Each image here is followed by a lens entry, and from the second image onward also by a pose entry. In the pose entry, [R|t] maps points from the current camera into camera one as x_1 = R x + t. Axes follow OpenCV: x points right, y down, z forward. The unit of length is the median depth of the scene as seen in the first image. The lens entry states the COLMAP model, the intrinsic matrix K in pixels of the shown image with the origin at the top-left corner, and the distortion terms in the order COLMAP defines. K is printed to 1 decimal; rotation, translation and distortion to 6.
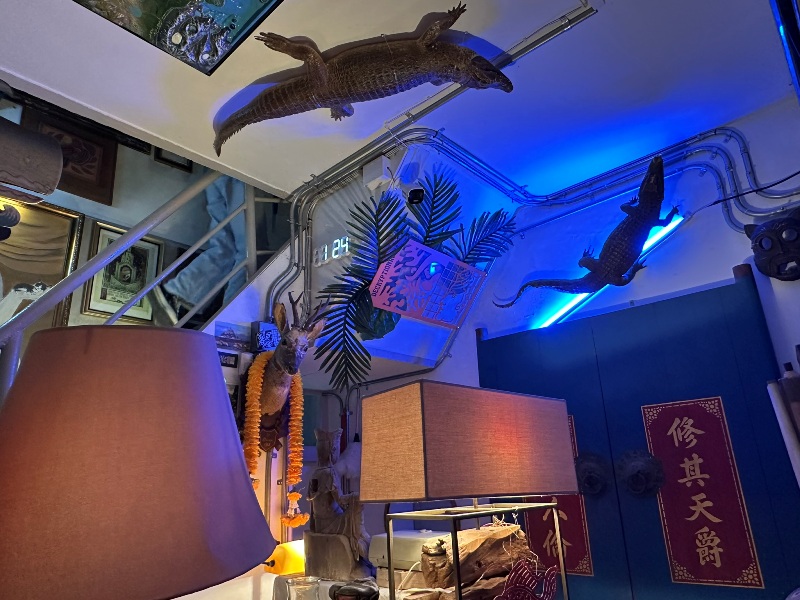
lens RADIAL K [[529.5, 0, 402.0], [0, 529.5, 303.4], [0, 0, 1]] dist [-0.004715, -0.001113]
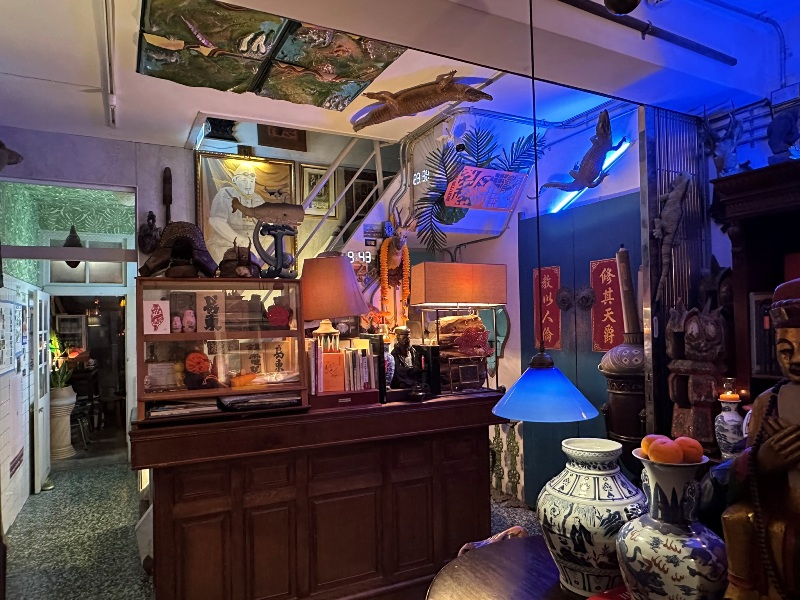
lens RADIAL K [[538.8, 0, 400.2], [0, 538.8, 308.5], [0, 0, 1]] dist [-0.007840, -0.001001]
pose [[0.941394, 0.012233, -0.337088, 0.417683], [0.092718, 0.951463, 0.293464, -0.219539], [0.324317, -0.307519, 0.894567, -0.780240]]
